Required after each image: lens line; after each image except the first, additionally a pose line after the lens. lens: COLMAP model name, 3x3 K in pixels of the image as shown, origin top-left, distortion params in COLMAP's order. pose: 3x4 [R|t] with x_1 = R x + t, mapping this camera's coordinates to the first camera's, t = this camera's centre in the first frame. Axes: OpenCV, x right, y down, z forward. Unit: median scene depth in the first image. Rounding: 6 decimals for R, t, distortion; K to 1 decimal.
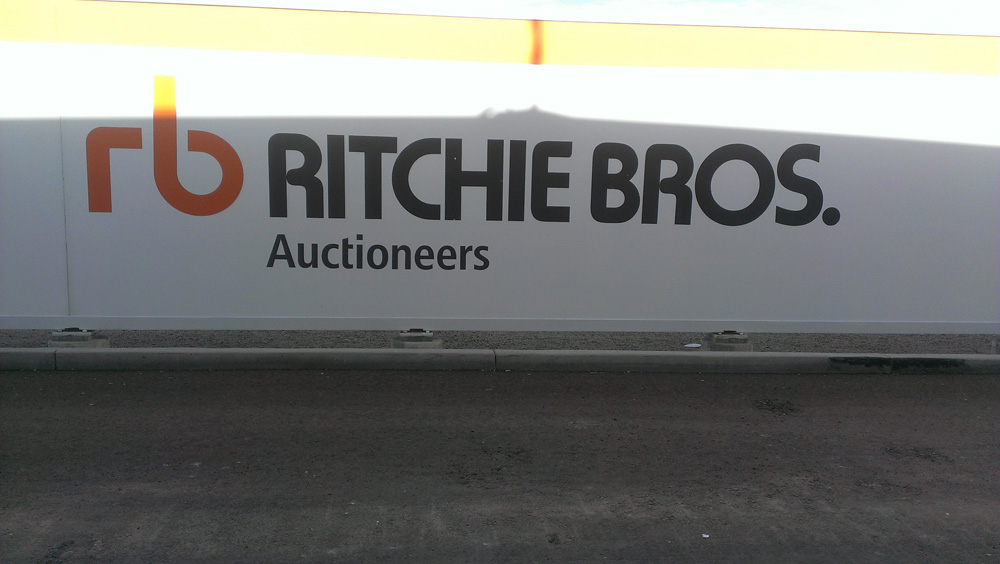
lens RADIAL K [[809.2, 0, 504.1], [0, 809.2, 289.2], [0, 0, 1]] dist [0.141288, -0.234462]
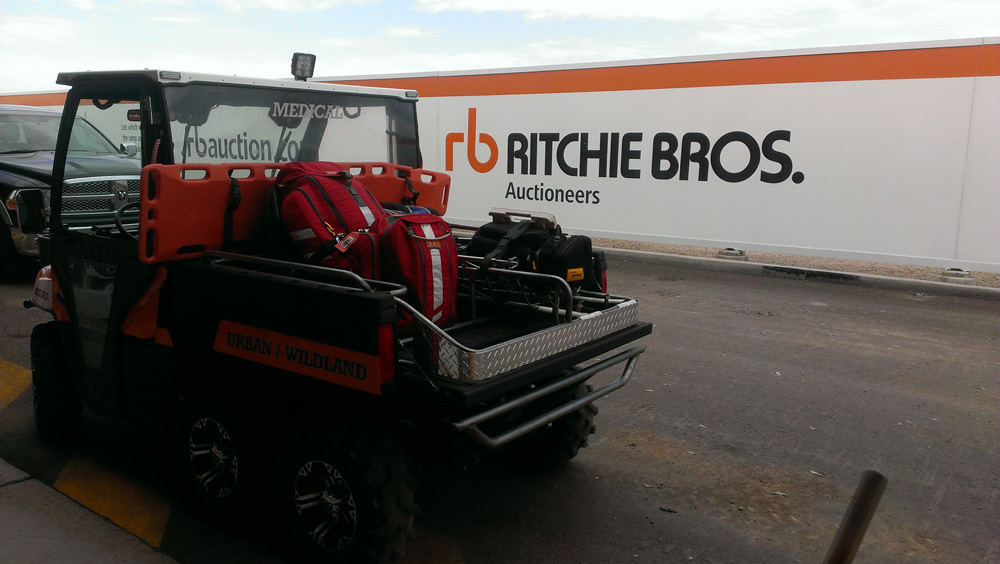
lens RADIAL K [[809.2, 0, 504.1], [0, 809.2, 289.2], [0, 0, 1]] dist [0.141288, -0.234462]
pose [[0.740069, 0.107635, -0.663862, 1.078406], [-0.080986, 0.994190, 0.070910, 0.056032], [0.667637, 0.001285, 0.744486, -0.523477]]
